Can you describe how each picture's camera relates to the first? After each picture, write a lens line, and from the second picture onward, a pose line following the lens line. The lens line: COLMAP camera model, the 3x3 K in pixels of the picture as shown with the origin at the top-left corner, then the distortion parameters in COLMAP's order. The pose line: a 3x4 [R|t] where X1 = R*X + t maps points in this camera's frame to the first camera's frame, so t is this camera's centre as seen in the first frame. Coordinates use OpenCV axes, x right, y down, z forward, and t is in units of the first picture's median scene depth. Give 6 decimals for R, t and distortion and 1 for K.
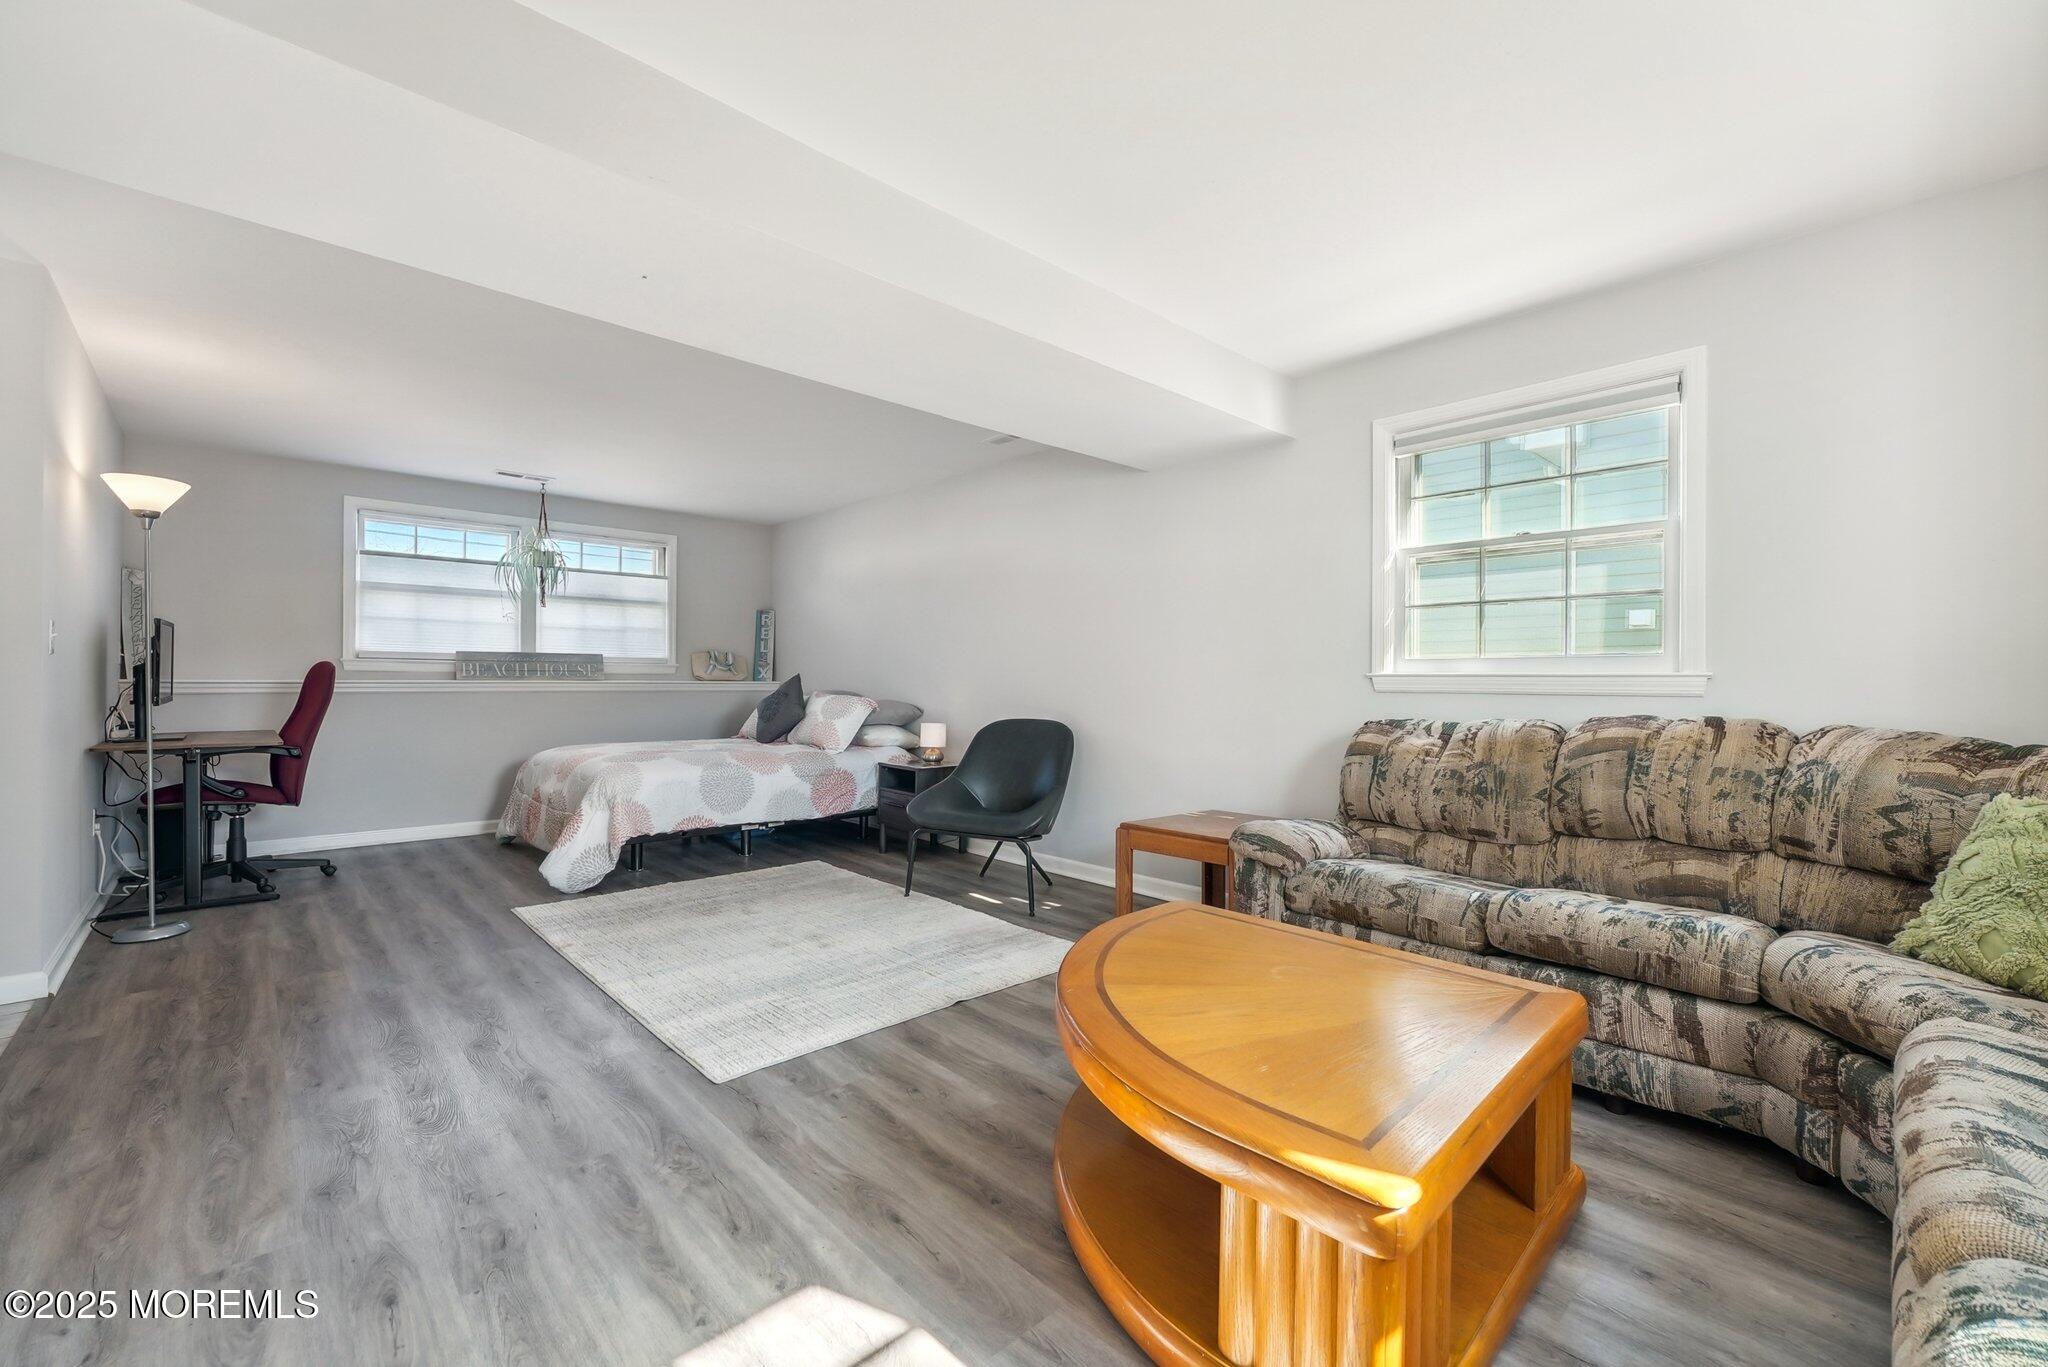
lens RADIAL K [[846.2, 0, 1015.7], [0, 846.2, 697.7], [0, 0, 1]] dist [0.017081, -0.000323]
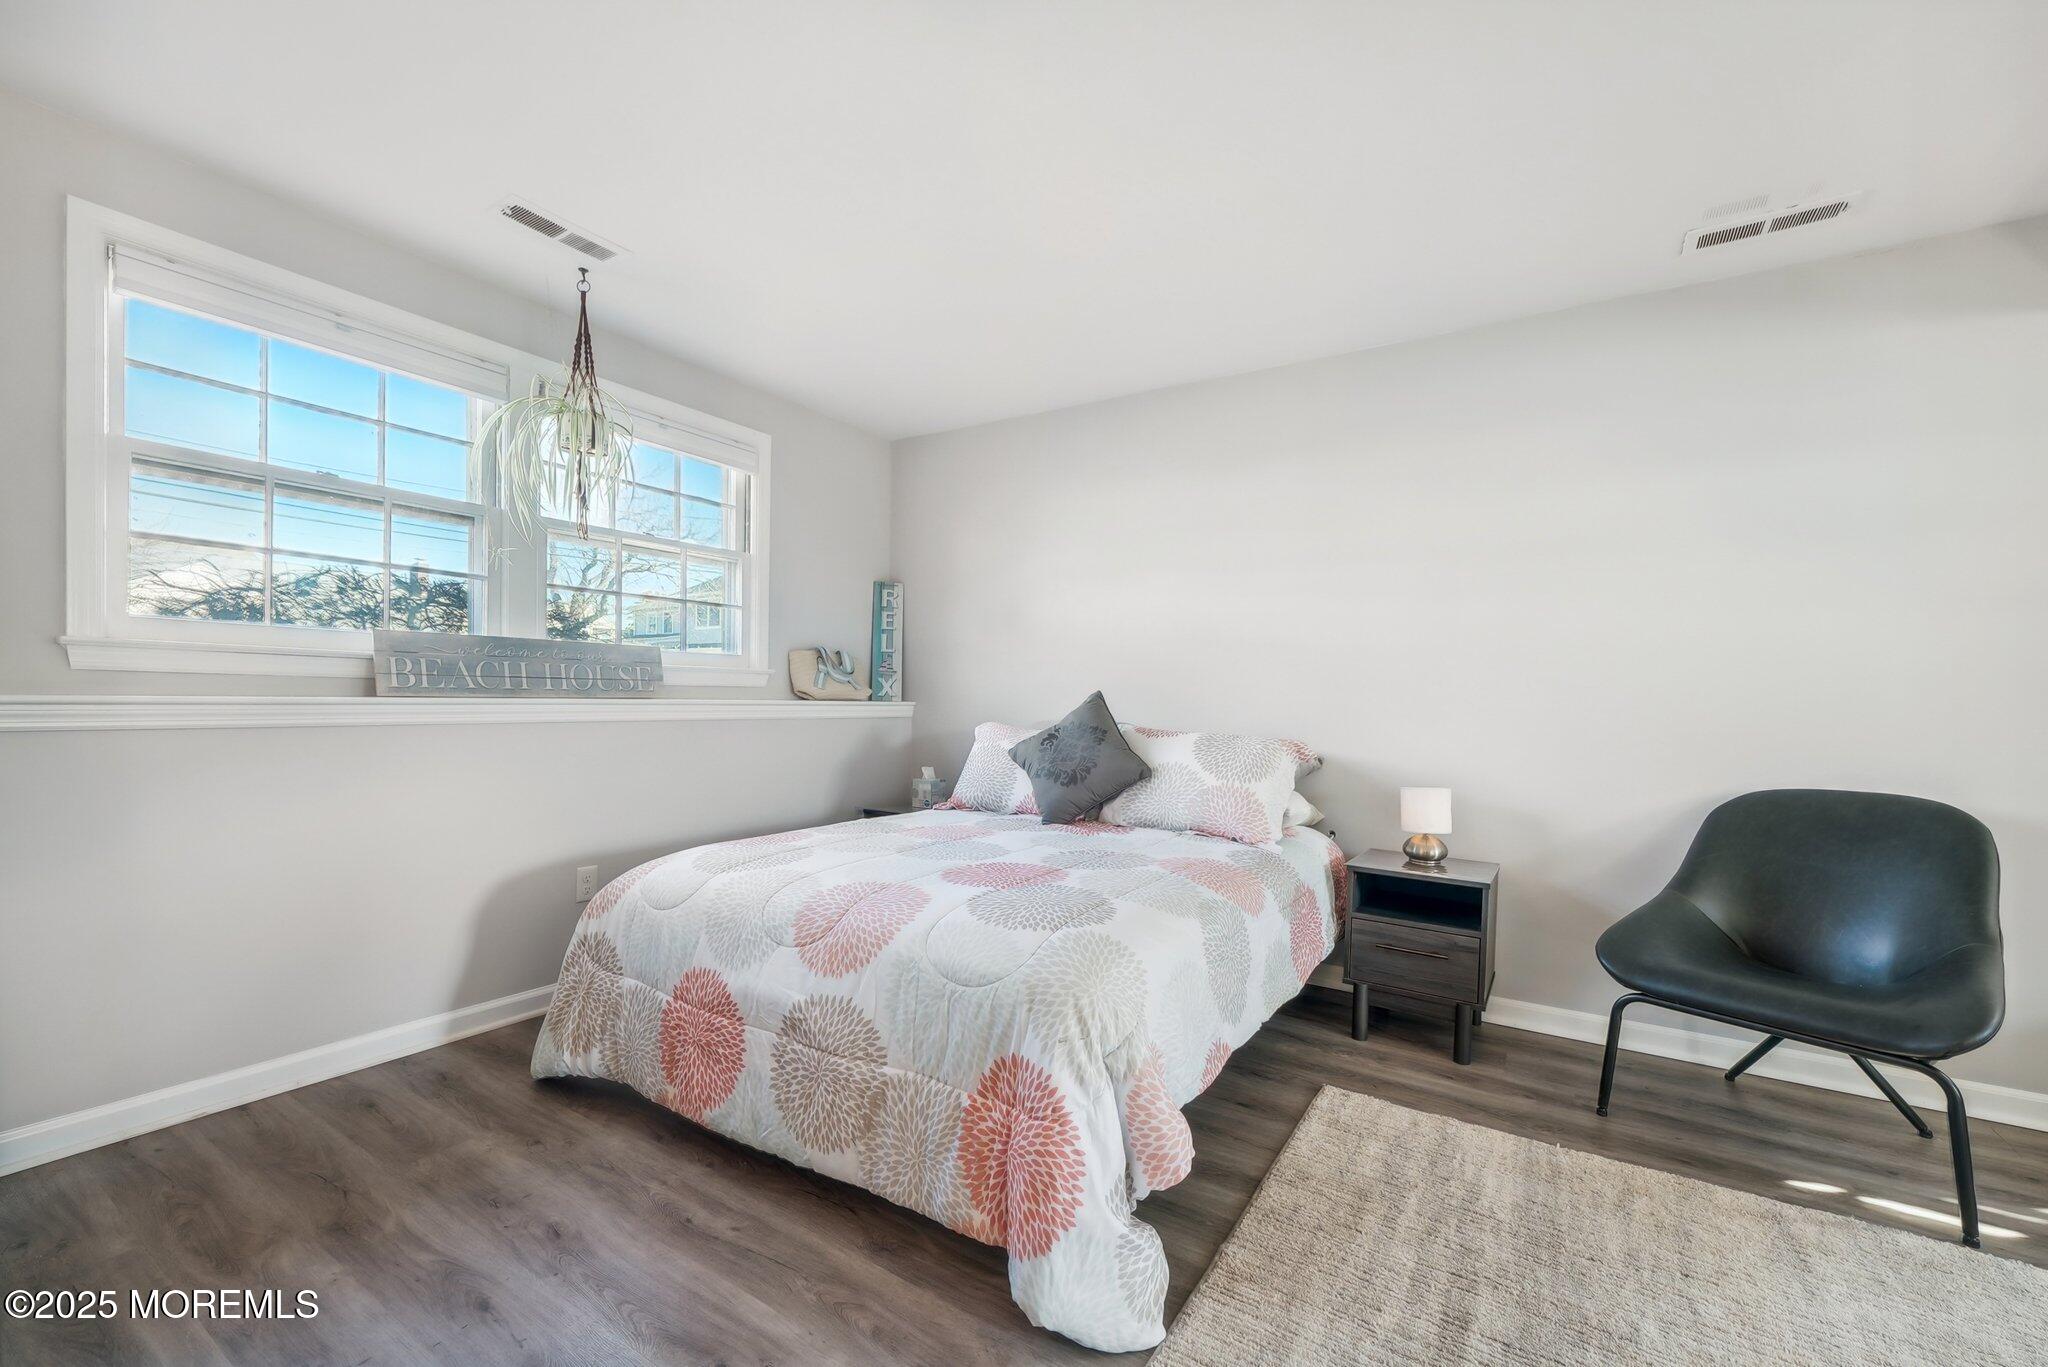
lens RADIAL K [[846.2, 0, 996.0], [0, 846.2, 714.3], [0, 0, 1]] dist [0.017081, -0.000323]
pose [[0.970458, 0.001736, 0.241262, -1.039264], [-0.002076, 0.999997, 0.001154, -0.031013], [-0.241259, -0.001621, 0.970459, 1.146999]]
